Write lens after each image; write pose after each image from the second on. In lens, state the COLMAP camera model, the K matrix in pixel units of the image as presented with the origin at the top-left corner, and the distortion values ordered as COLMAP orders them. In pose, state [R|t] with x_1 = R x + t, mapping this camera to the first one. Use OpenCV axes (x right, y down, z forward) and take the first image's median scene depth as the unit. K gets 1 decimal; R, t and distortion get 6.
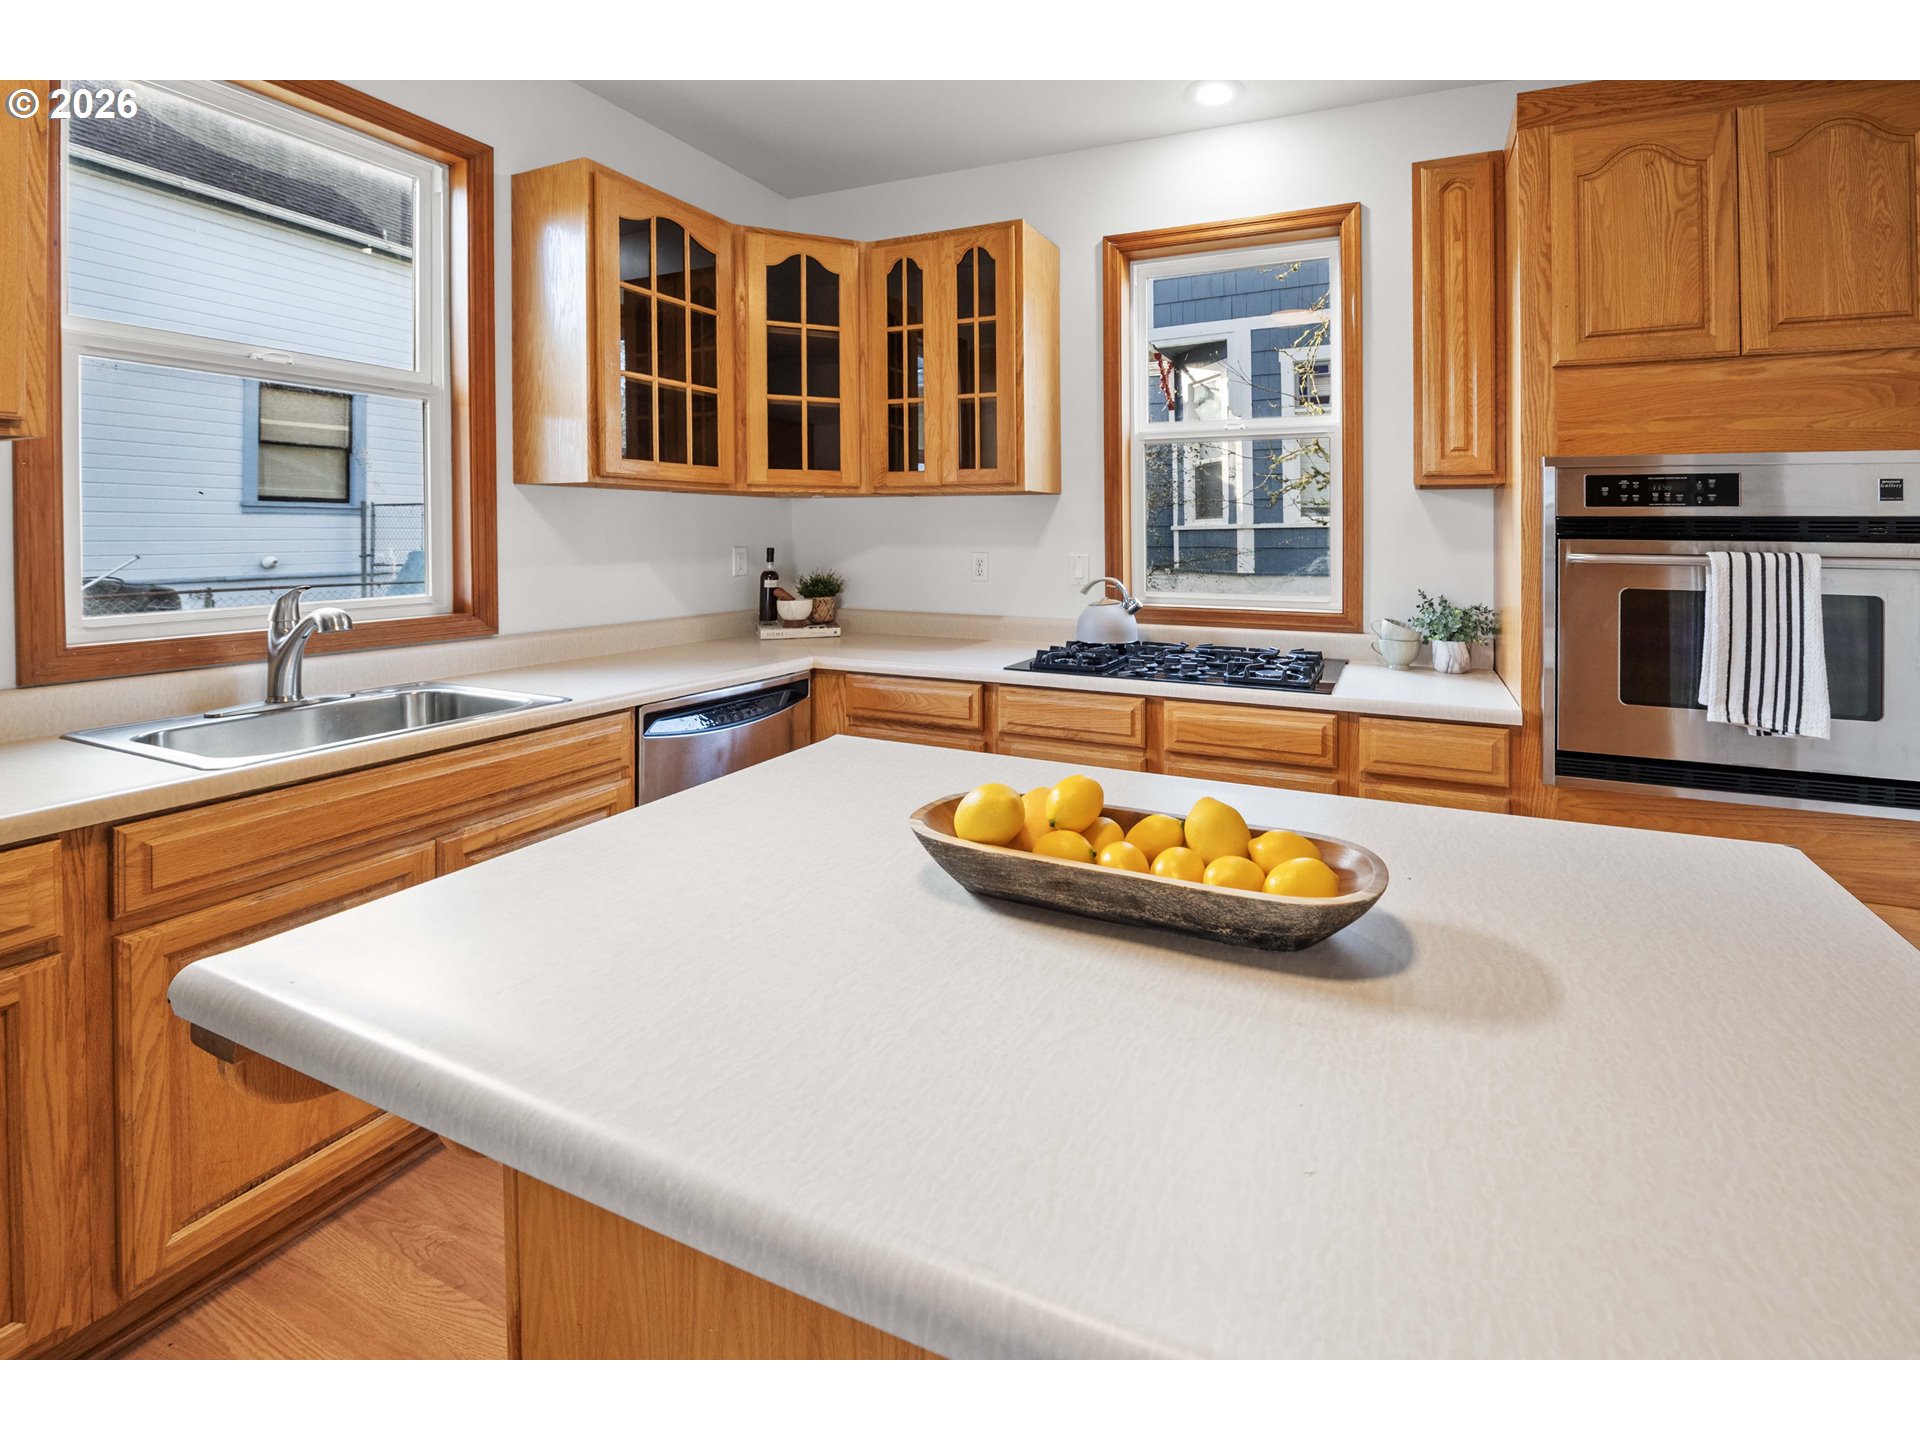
lens RADIAL K [[807.1, 0, 1093.3], [0, 807.1, 542.8], [0, 0, 1]] dist [-0.002823, -0.000230]
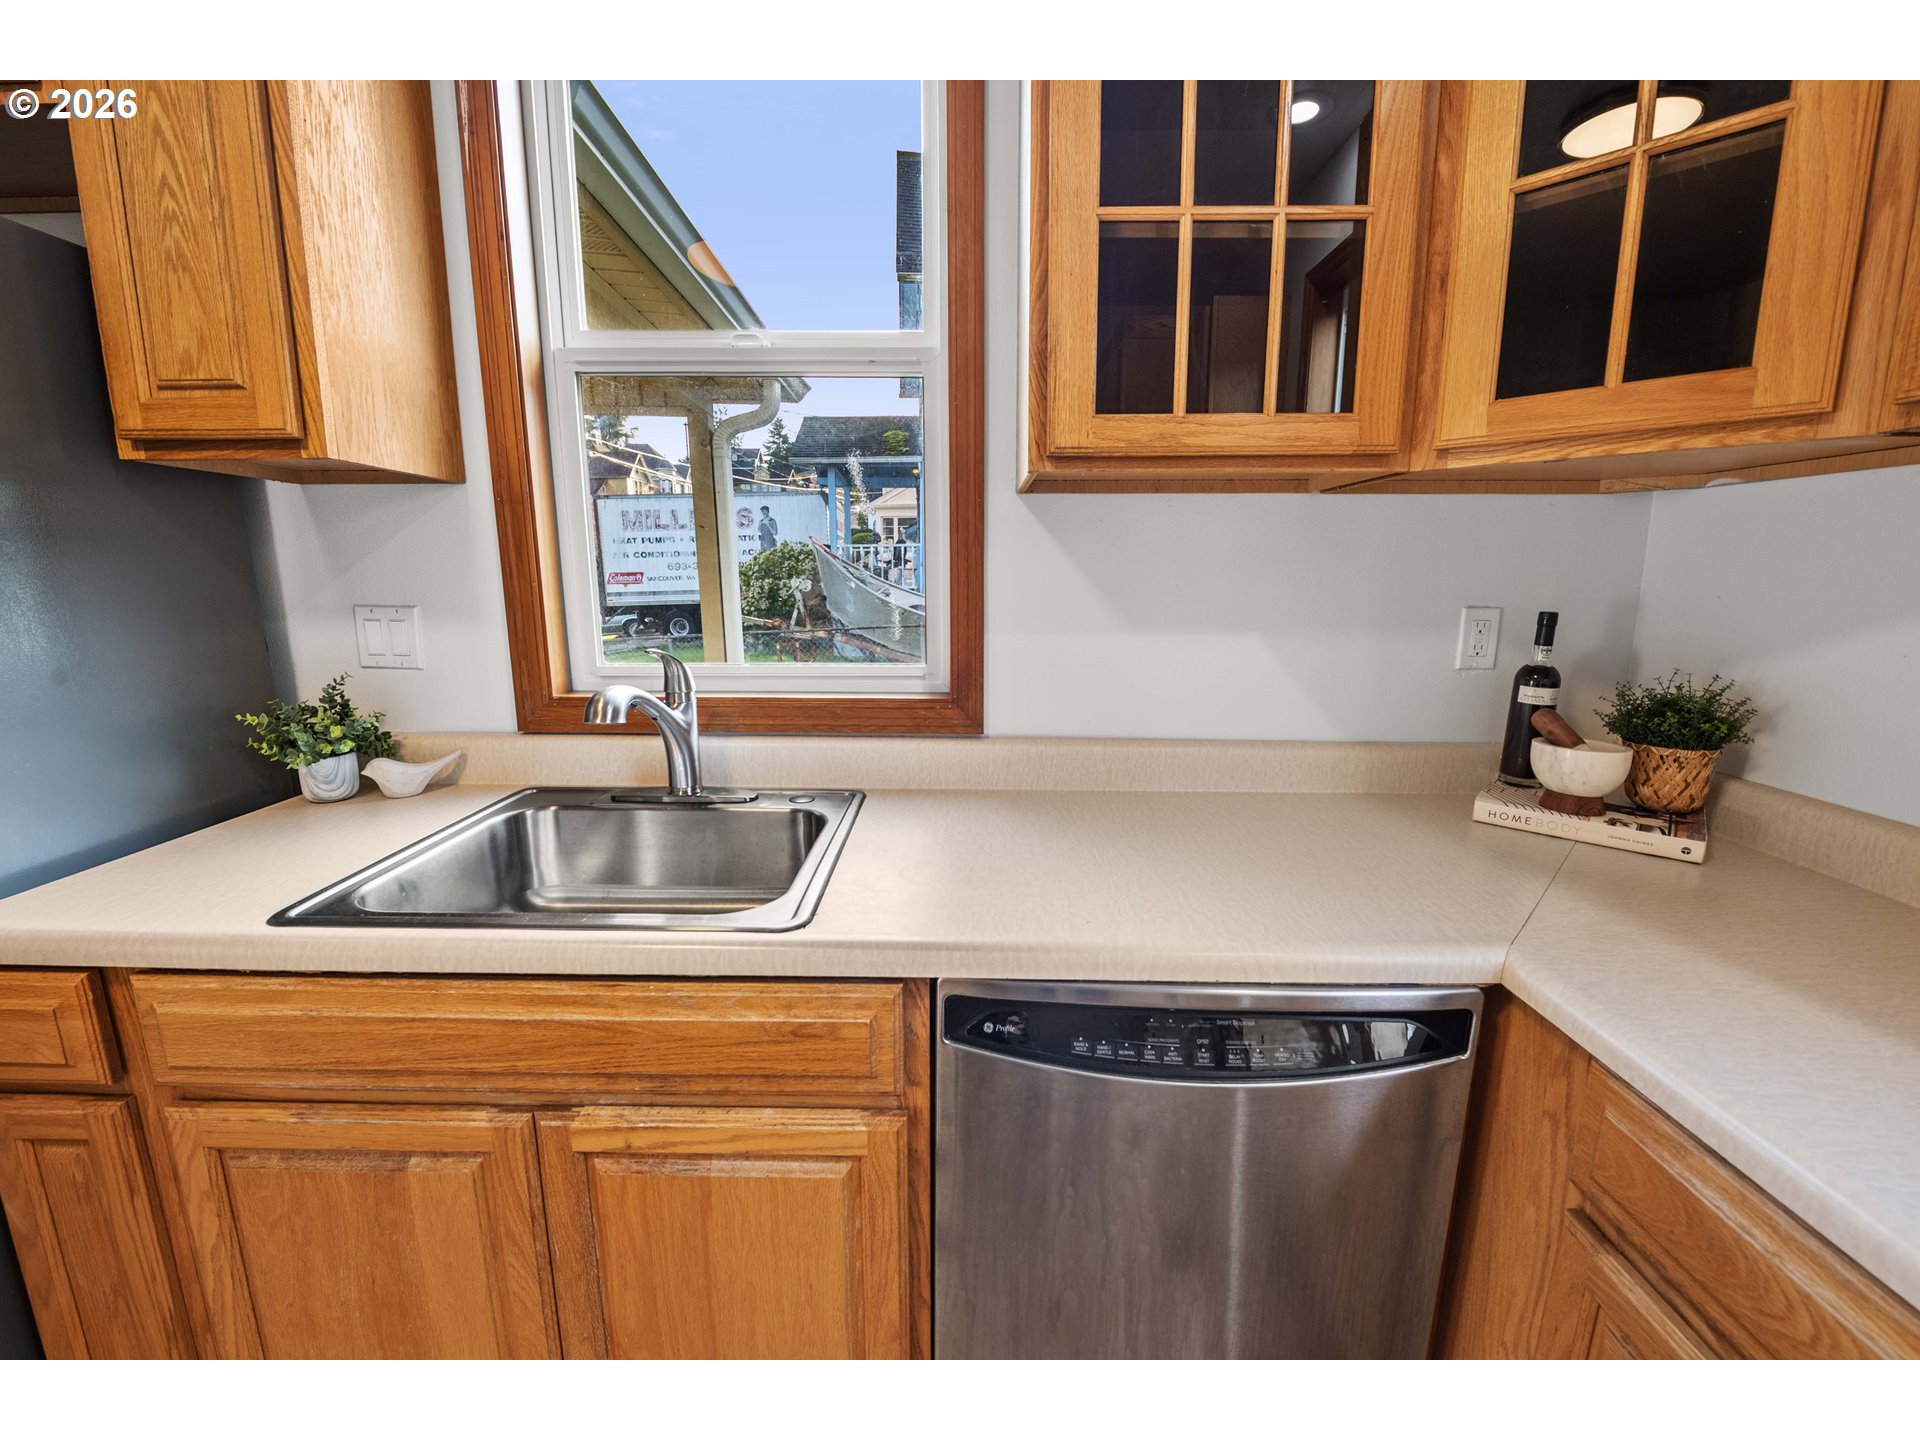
lens RADIAL K [[788.3, 0, 960.0], [0, 788.3, 720.0], [0, 0, 1]] dist [-0.016148, -0.000226]
pose [[0.358465, 0.167438, -0.918405, -0.148432], [-0.013212, 0.984595, 0.174348, -0.007288], [0.933450, -0.050363, 0.355155, 0.684748]]
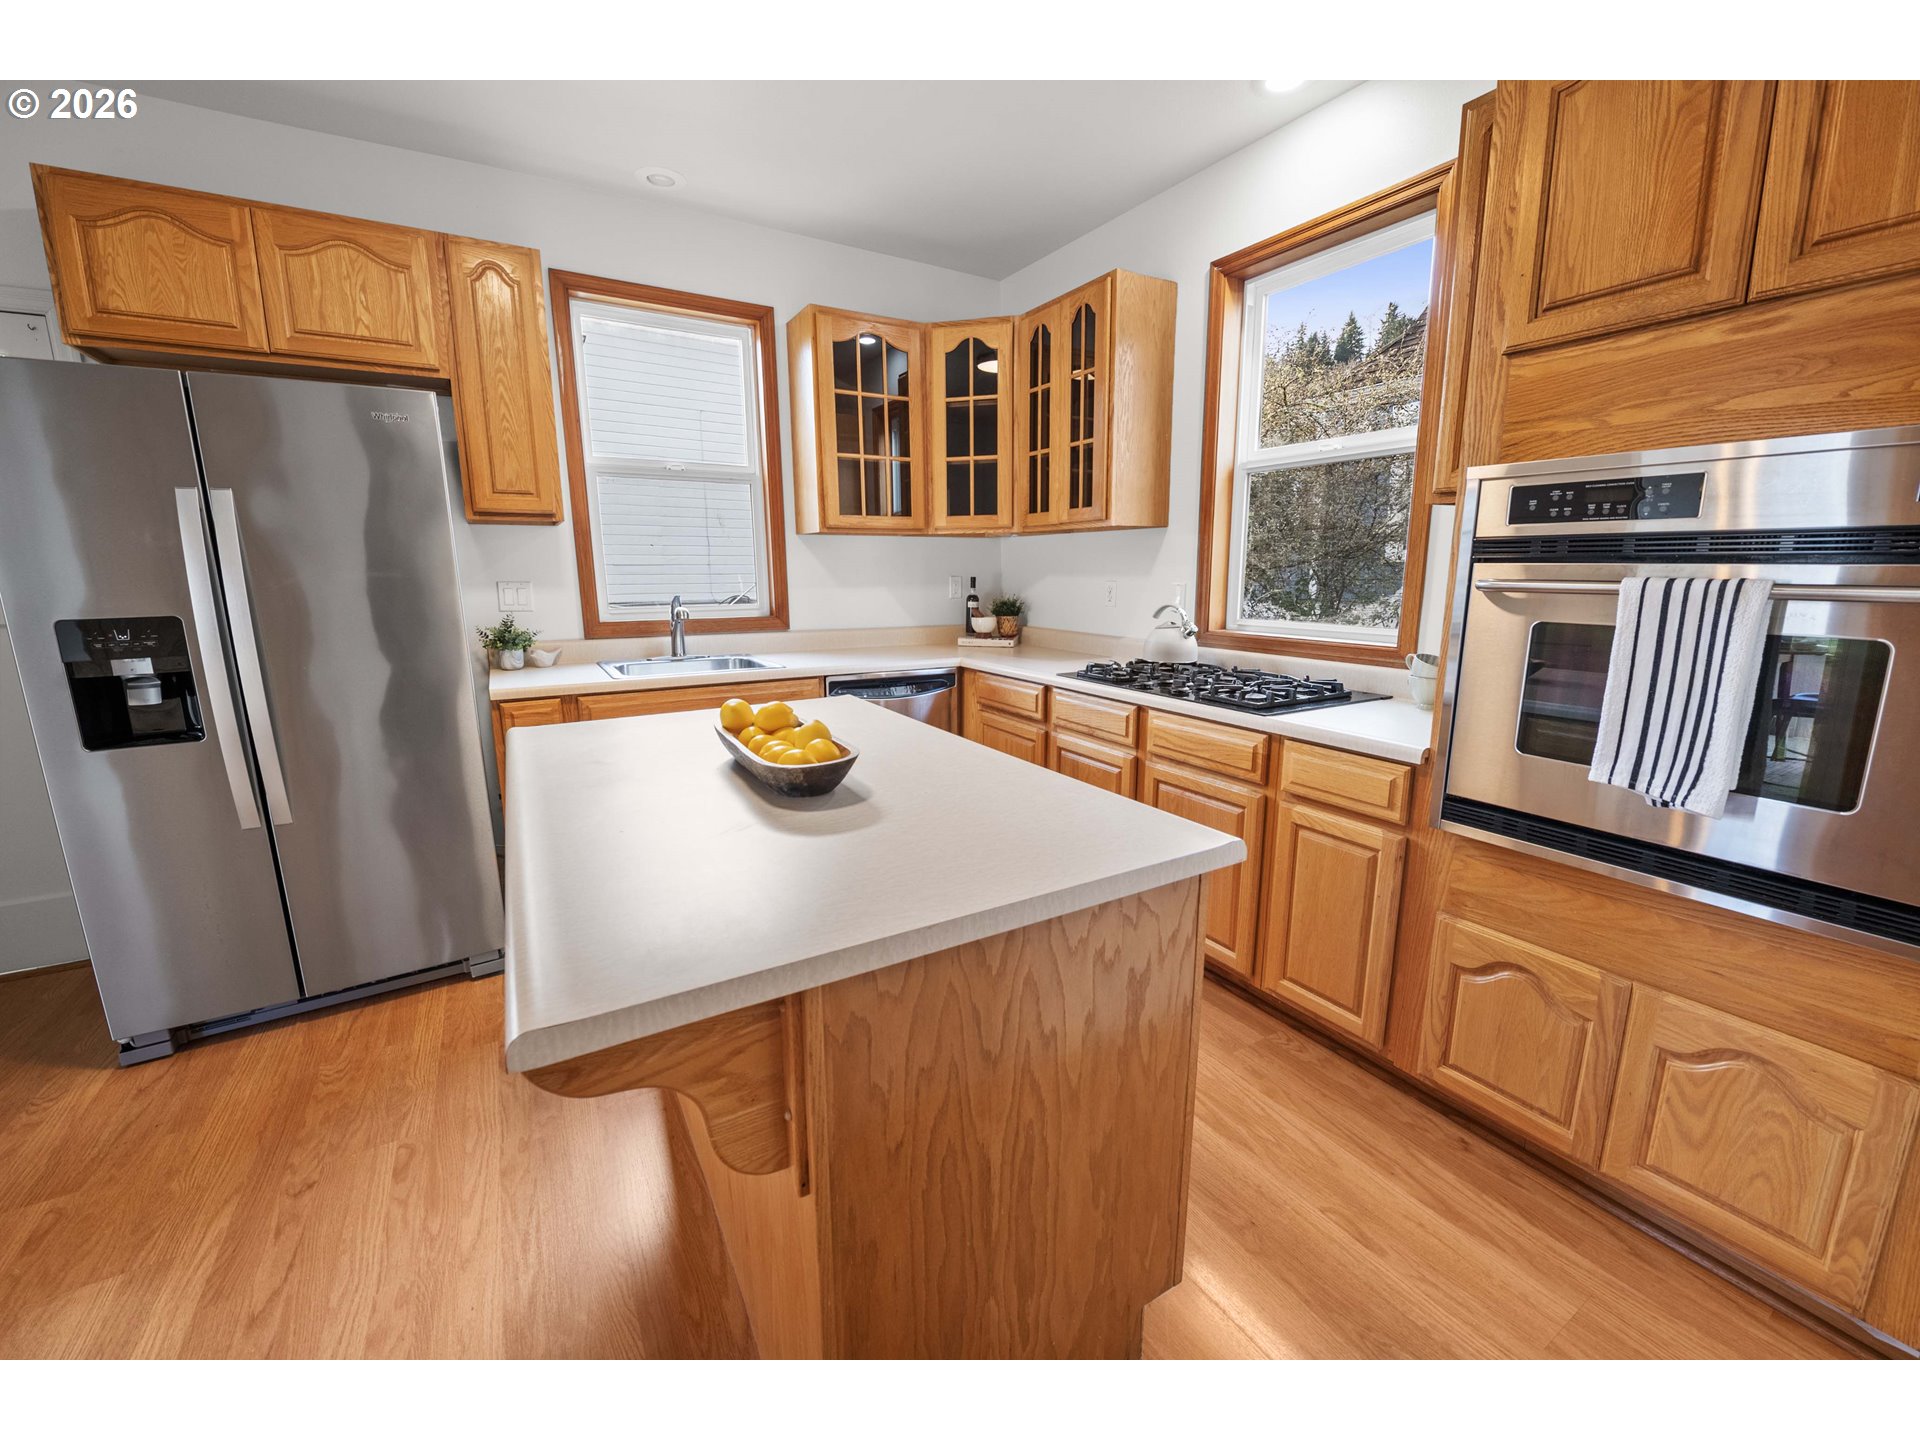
lens RADIAL K [[763.6, 0, 960.0], [0, 763.6, 720.0], [0, 0, 1]] dist [-0.000934, -0.000245]
pose [[0.790080, 0.113951, -0.602319, 0.440975], [-0.001084, 0.982829, 0.184517, 0.006900], [0.613002, -0.145130, 0.776637, -0.015118]]
